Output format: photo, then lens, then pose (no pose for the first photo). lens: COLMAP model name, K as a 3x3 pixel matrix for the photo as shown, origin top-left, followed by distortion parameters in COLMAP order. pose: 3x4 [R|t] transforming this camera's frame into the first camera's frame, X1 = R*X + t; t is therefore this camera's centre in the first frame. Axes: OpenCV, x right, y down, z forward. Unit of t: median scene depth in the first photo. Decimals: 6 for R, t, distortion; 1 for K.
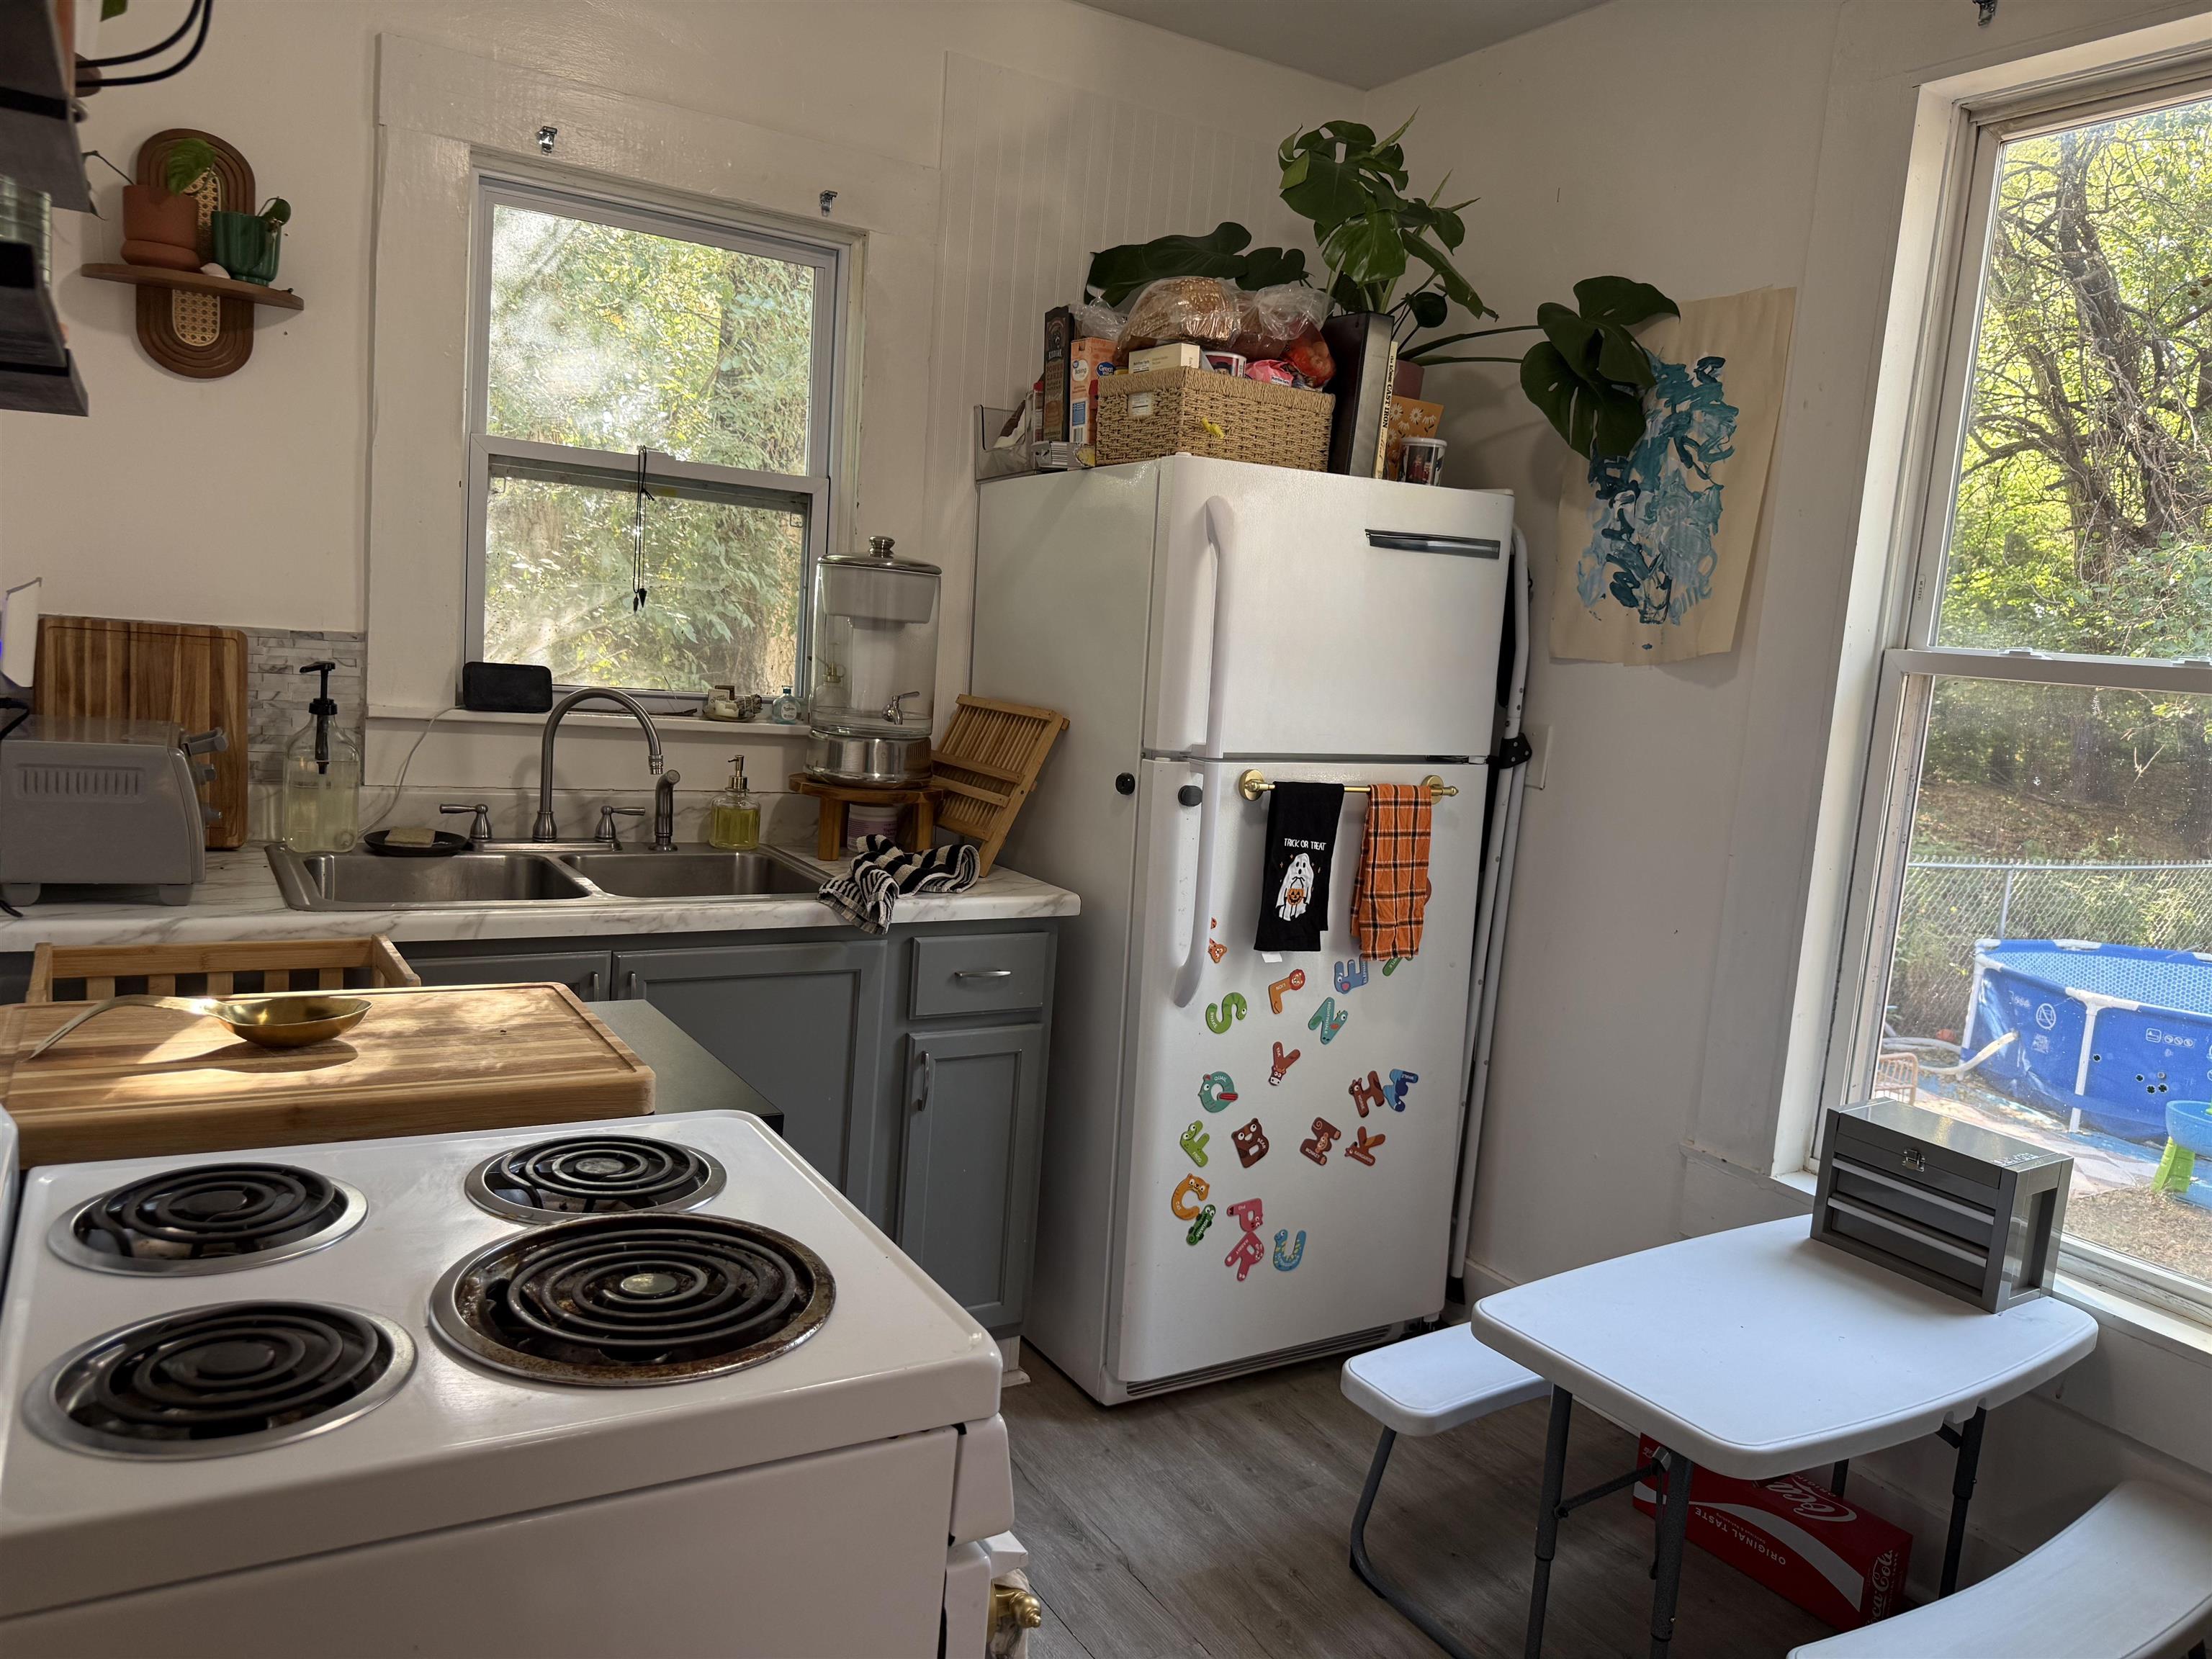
lens RADIAL K [[1690.9, 0, 1263.0], [0, 1690.9, 854.3], [0, 0, 1]] dist [0.121992, -0.089345]
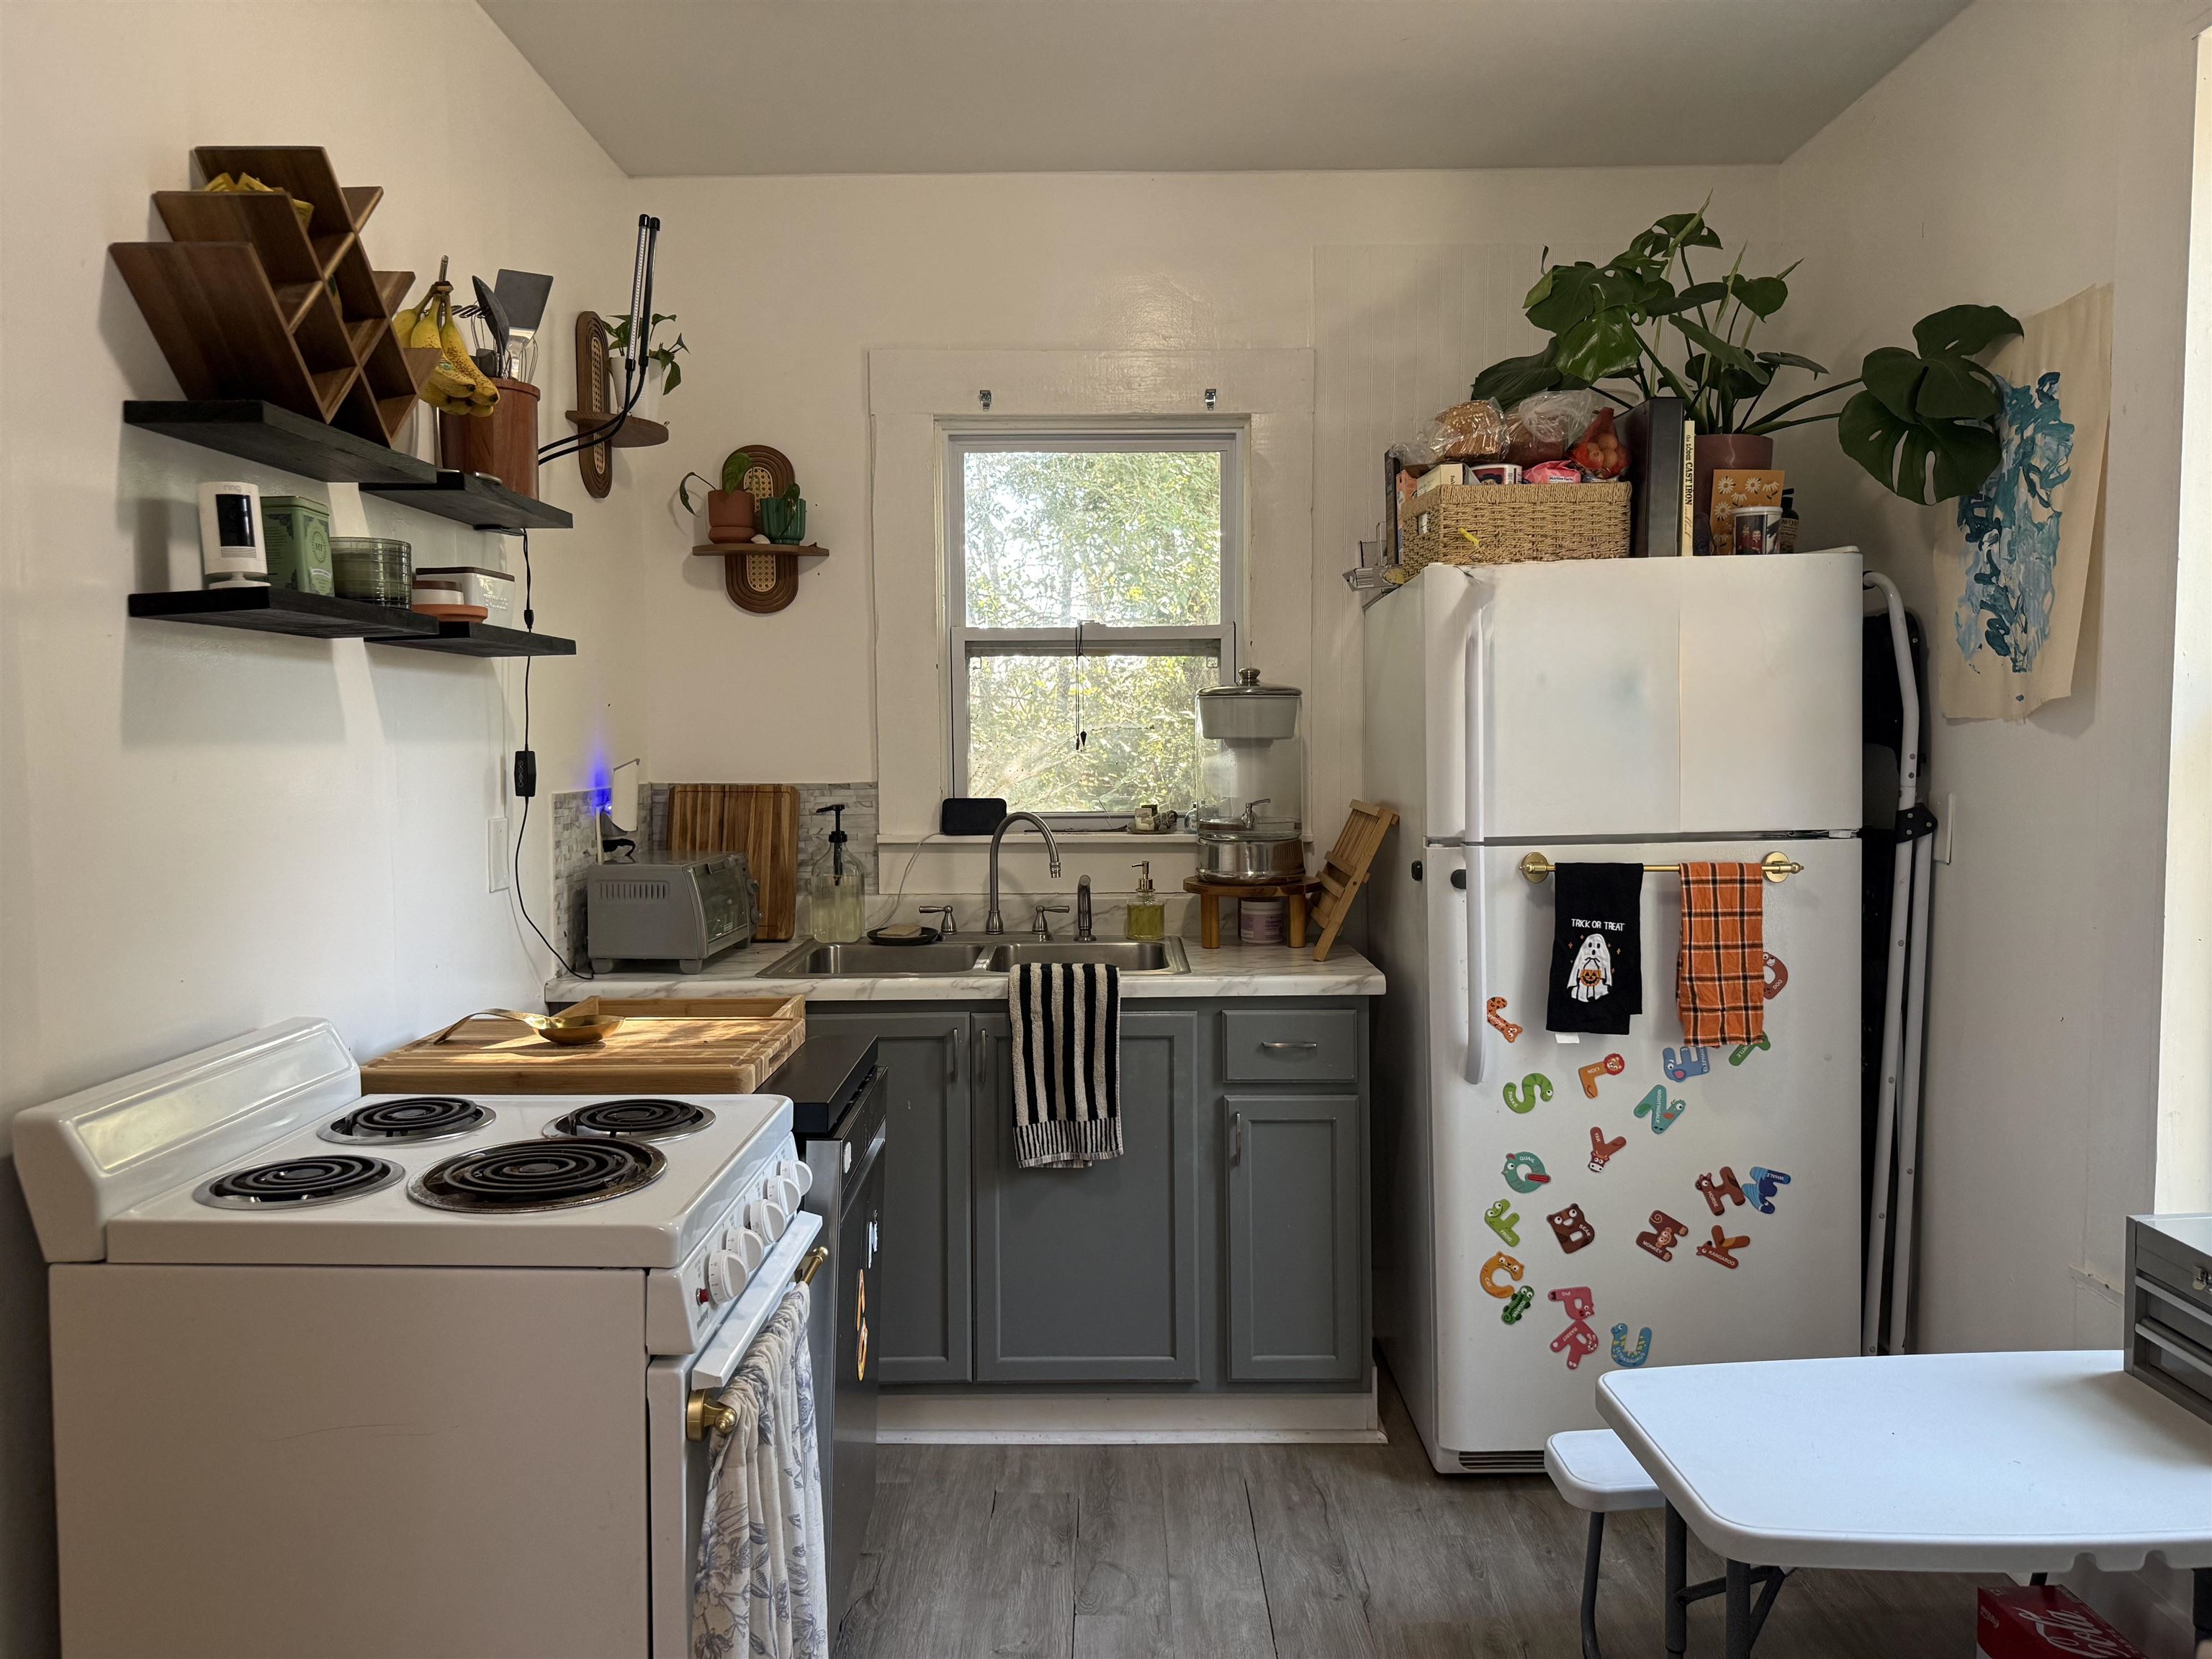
lens RADIAL K [[1690.9, 0, 1085.3], [0, 1690.9, 836.9], [0, 0, 1]] dist [0.121992, -0.089345]
pose [[0.843995, -0.048129, -0.534187, 0.305295], [0.002295, 0.996281, -0.086136, 0.027849], [0.536346, 0.071472, 0.840966, -0.017745]]
